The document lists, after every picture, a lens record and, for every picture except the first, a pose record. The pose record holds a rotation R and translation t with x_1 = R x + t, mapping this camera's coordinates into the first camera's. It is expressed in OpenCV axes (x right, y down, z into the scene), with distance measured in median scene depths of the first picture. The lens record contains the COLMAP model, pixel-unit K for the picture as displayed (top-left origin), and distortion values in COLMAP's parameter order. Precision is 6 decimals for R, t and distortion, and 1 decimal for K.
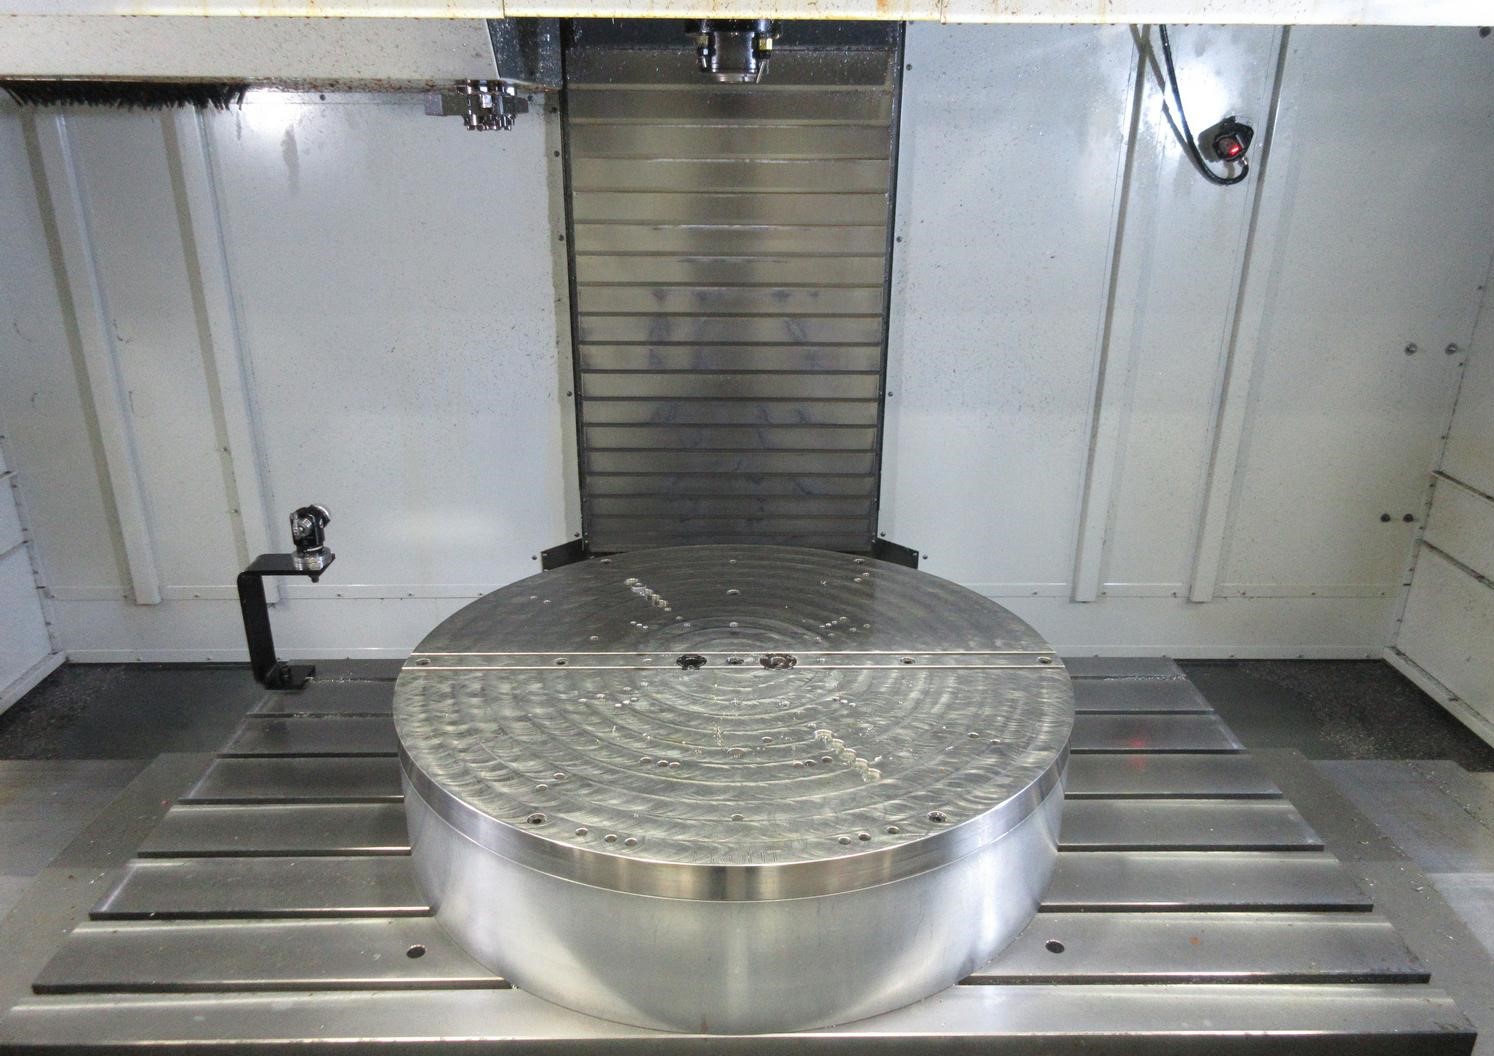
lens RADIAL K [[1121.4, 0, 746.4], [0, 1121.4, 560.9], [0, 0, 1]] dist [0.010677, -0.005243]
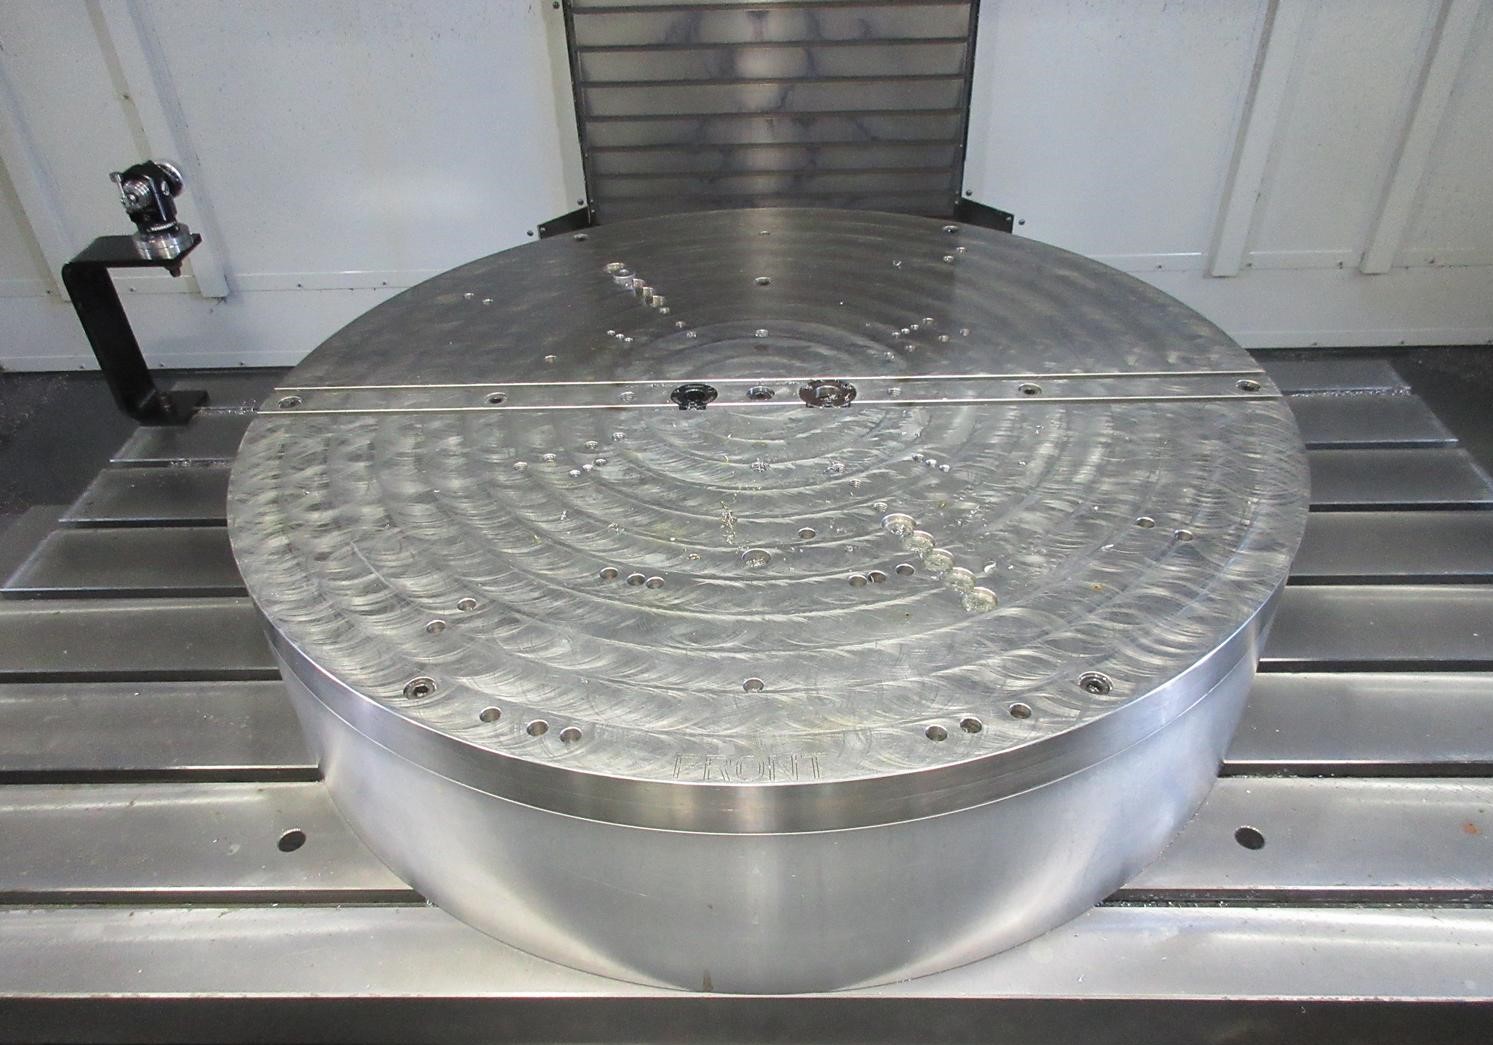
lens RADIAL K [[1135.1, 0, 746.6], [0, 1135.1, 567.8], [0, 0, 1]] dist [0.005941, 0.001435]
pose [[0.998575, -0.005693, -0.053067, 0.016556], [0.020494, 0.958972, 0.282759, -0.000132], [0.049280, -0.283443, 0.957722, 0.358841]]
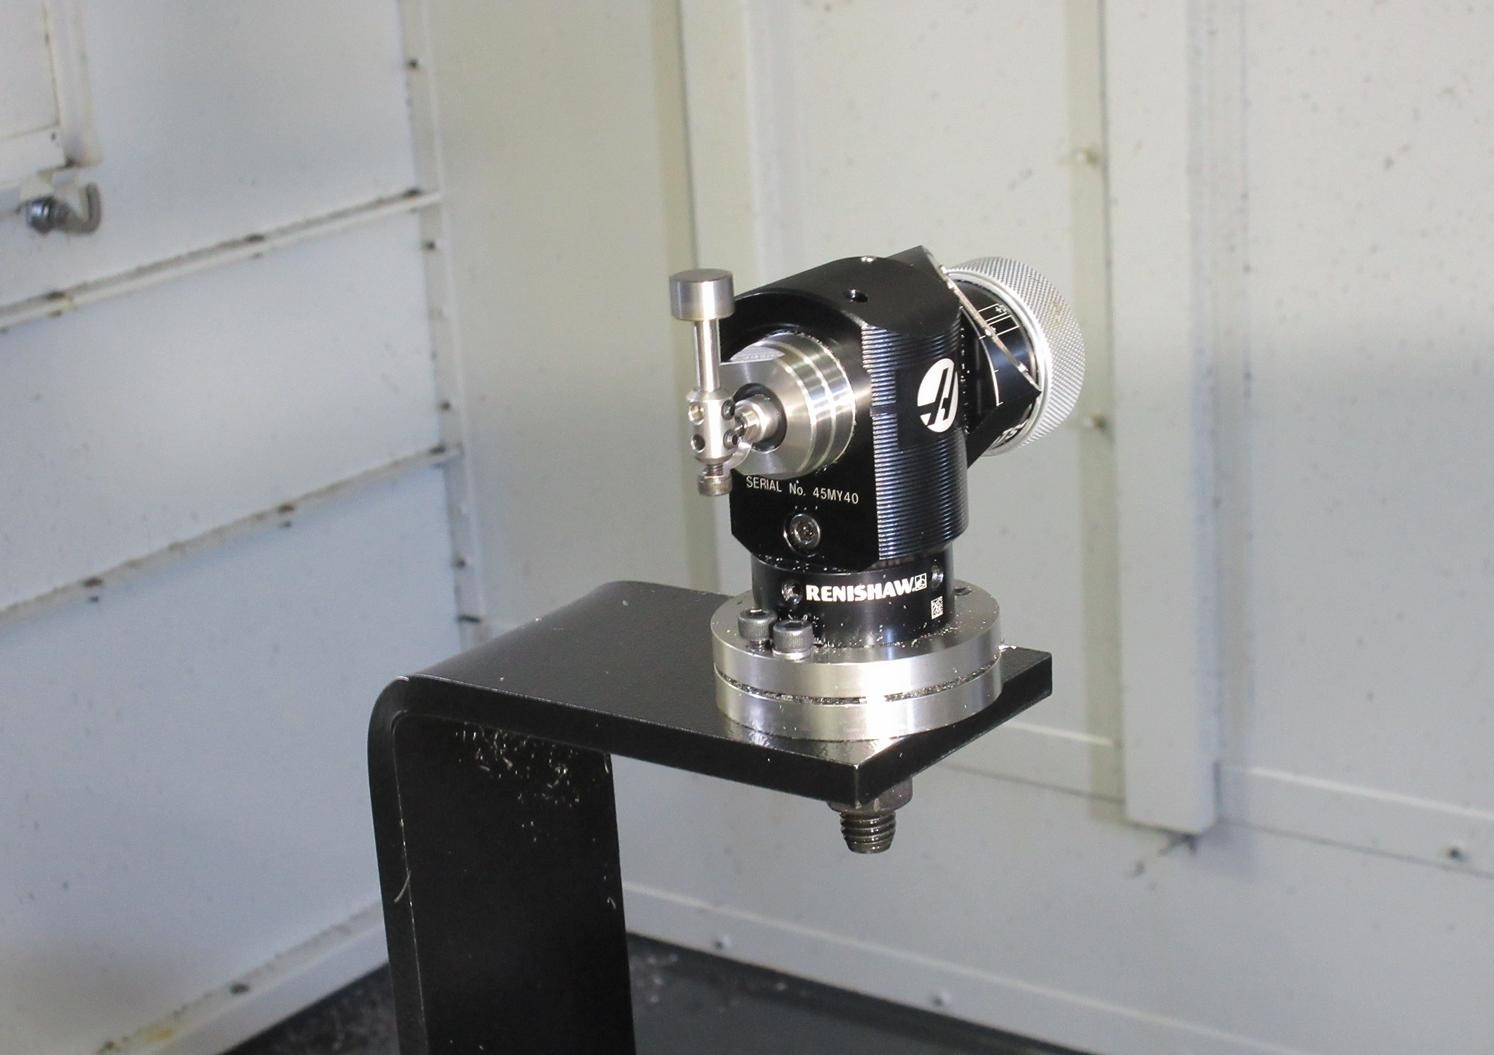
lens RADIAL K [[3213.2, 0, 747.0], [0, 3213.2, 527.5], [0, 0, 1]] dist [-0.003667, -0.009308]
pose [[0.794739, 0.128309, -0.593234, -0.233501], [-0.161015, 0.986949, -0.002242, -0.018675], [0.585204, 0.097301, 0.805027, 0.892701]]
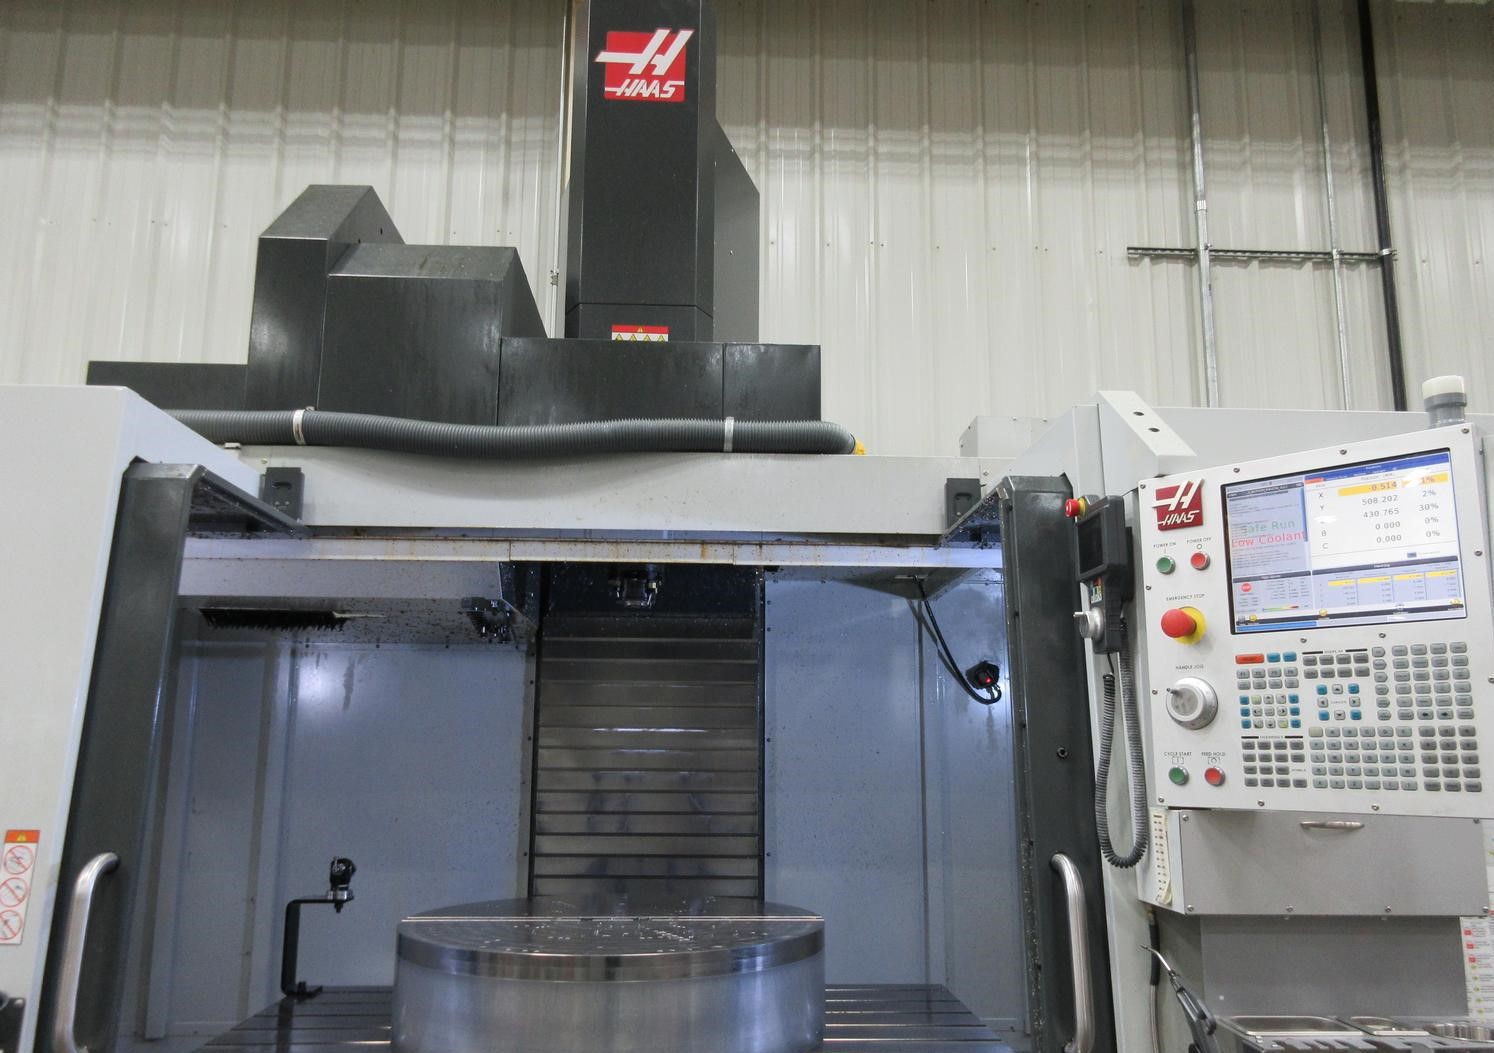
lens RADIAL K [[1135.1, 0, 740.8], [0, 1135.1, 583.1], [0, 0, 1]] dist [0.009972, 0.007451]
pose [[0.999791, 0.003996, 0.020034, 0.139063], [0.006728, 0.861562, -0.507608, 0.526467], [-0.019289, 0.507637, 0.861355, -0.652497]]
